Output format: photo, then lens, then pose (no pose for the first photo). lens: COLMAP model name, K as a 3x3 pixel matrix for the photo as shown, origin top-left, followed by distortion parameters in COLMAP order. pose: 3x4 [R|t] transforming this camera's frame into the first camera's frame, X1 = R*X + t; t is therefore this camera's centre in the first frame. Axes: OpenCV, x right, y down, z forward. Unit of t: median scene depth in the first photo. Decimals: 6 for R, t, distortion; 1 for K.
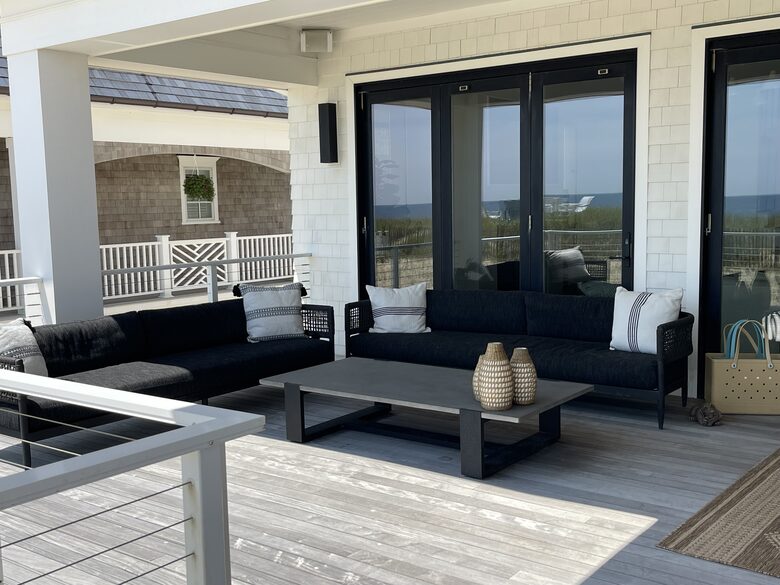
lens RADIAL K [[901.3, 0, 389.4], [0, 901.3, 293.5], [0, 0, 1]] dist [0.018247, 0.000000]
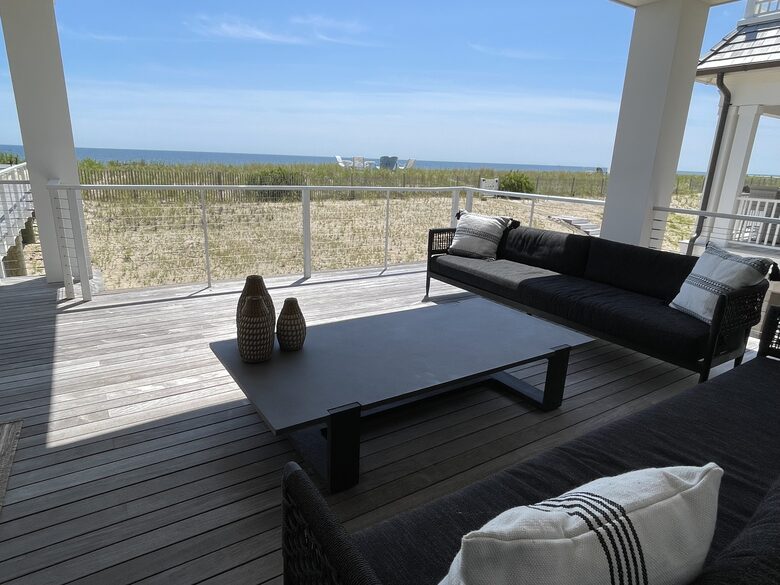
lens RADIAL K [[470.1, 0, 388.5], [0, 470.1, 293.7], [0, 0, 1]] dist [-0.003660, -0.000472]
pose [[-0.341061, 0.266805, -0.901384, 0.348853], [-0.126300, 0.937177, 0.325188, -0.070683], [0.931518, 0.224754, -0.285937, 0.866627]]
